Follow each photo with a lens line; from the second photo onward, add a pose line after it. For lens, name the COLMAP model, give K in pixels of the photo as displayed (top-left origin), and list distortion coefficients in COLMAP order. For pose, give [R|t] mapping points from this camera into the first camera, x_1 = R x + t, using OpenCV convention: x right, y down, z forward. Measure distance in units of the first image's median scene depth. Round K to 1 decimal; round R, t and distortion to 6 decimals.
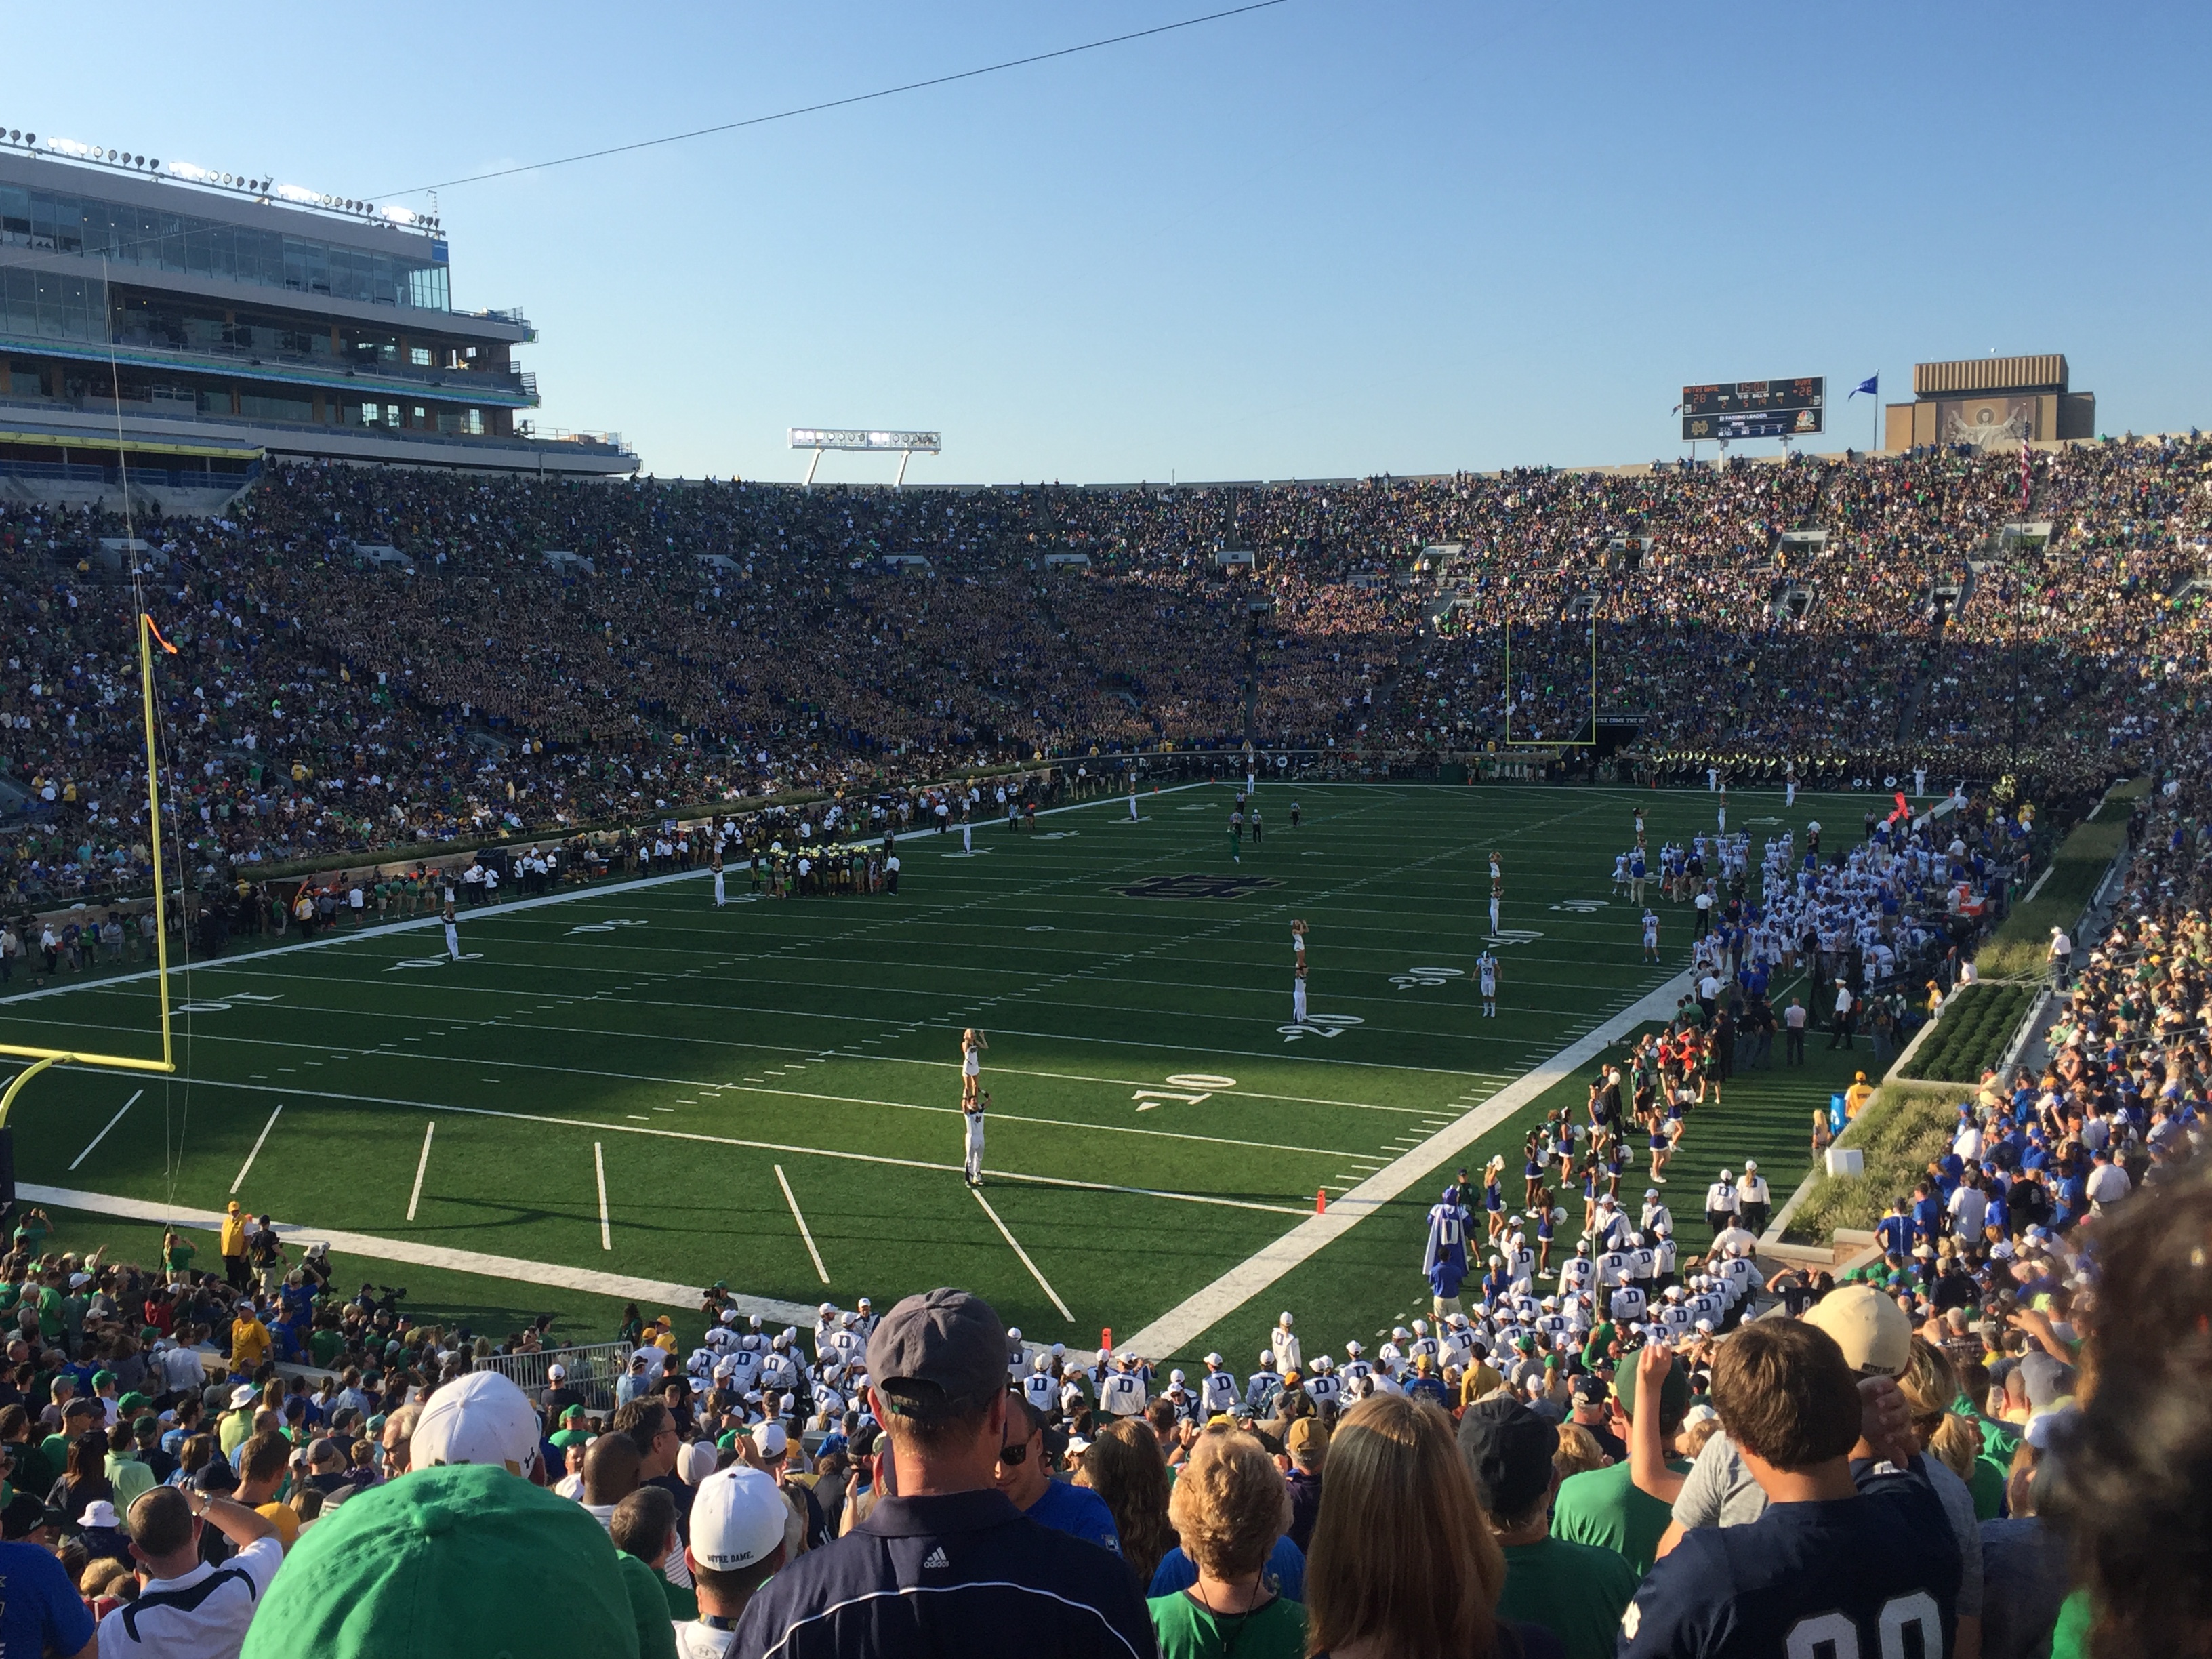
lens RADIAL K [[2142.4, 0, 1106.0], [0, 2142.4, 829.5], [0, 0, 1]] dist [0.088708, -0.142947]
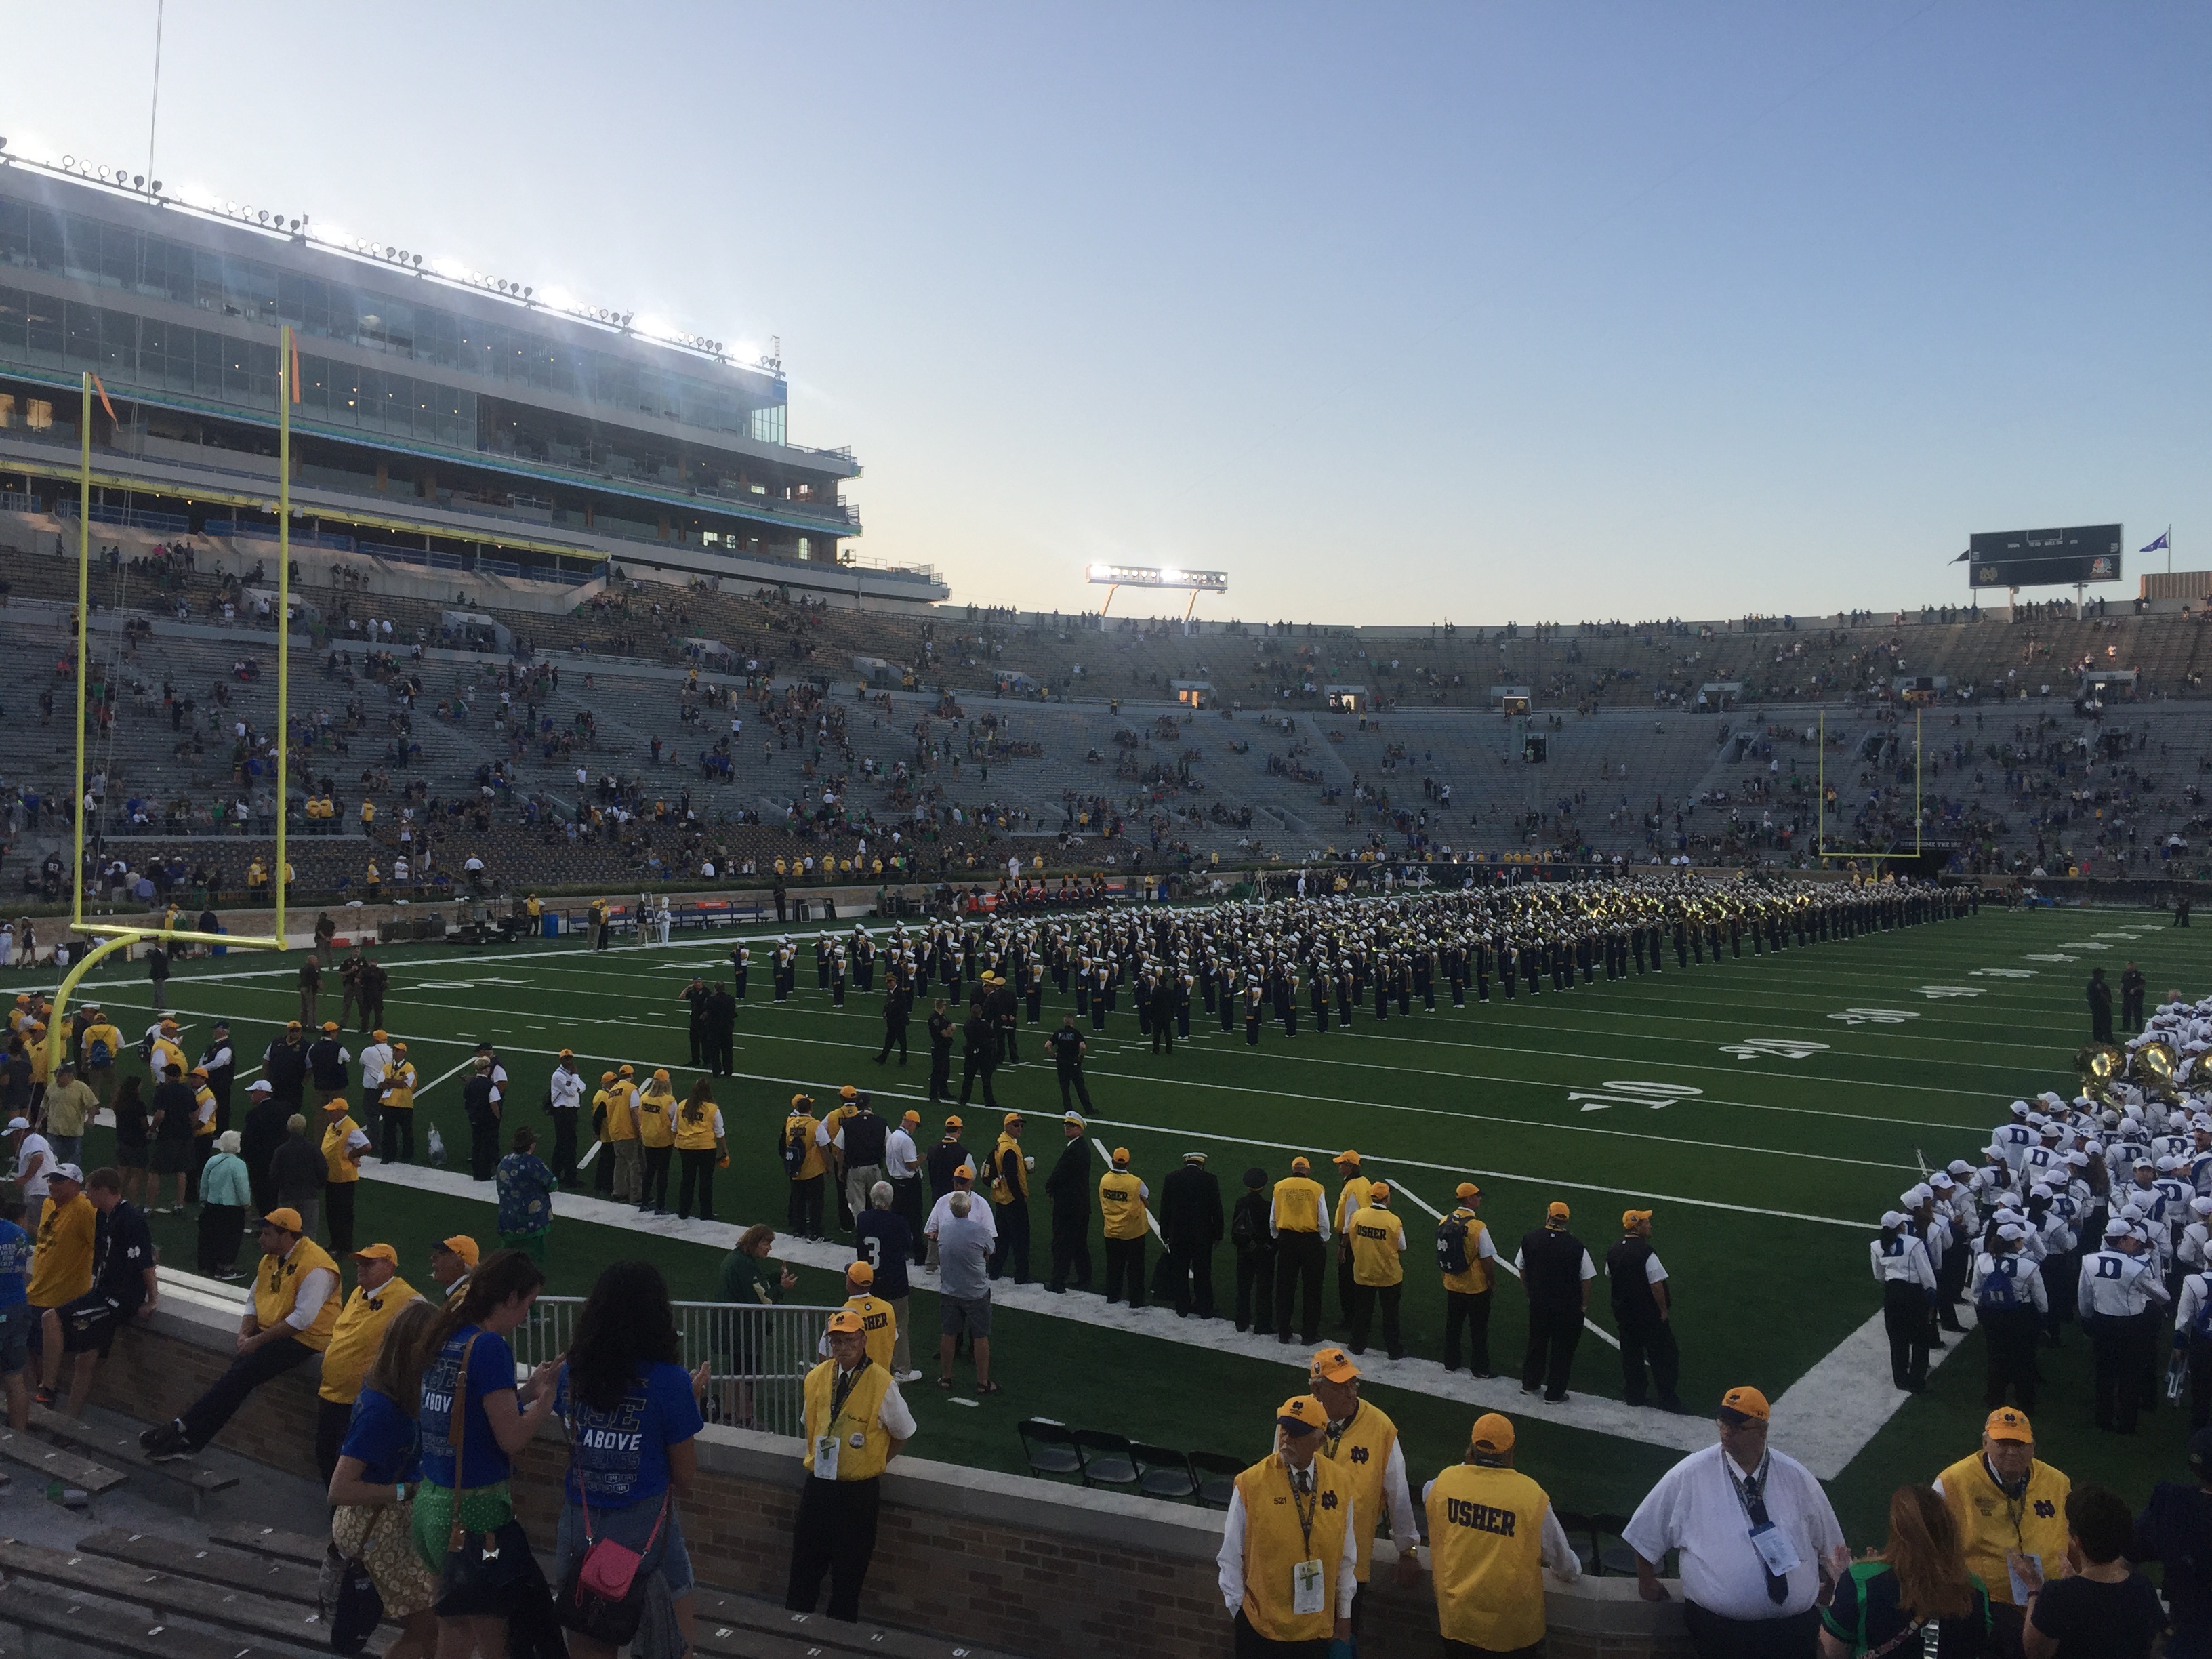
lens RADIAL K [[1870.0, 0, 1095.8], [0, 1870.0, 849.9], [0, 0, 1]] dist [0.062267, -0.085835]
pose [[0.991061, 0.030159, -0.129953, -0.023752], [-0.040525, 0.996139, -0.077880, 0.035223], [0.127102, 0.082450, 0.988457, 0.122827]]
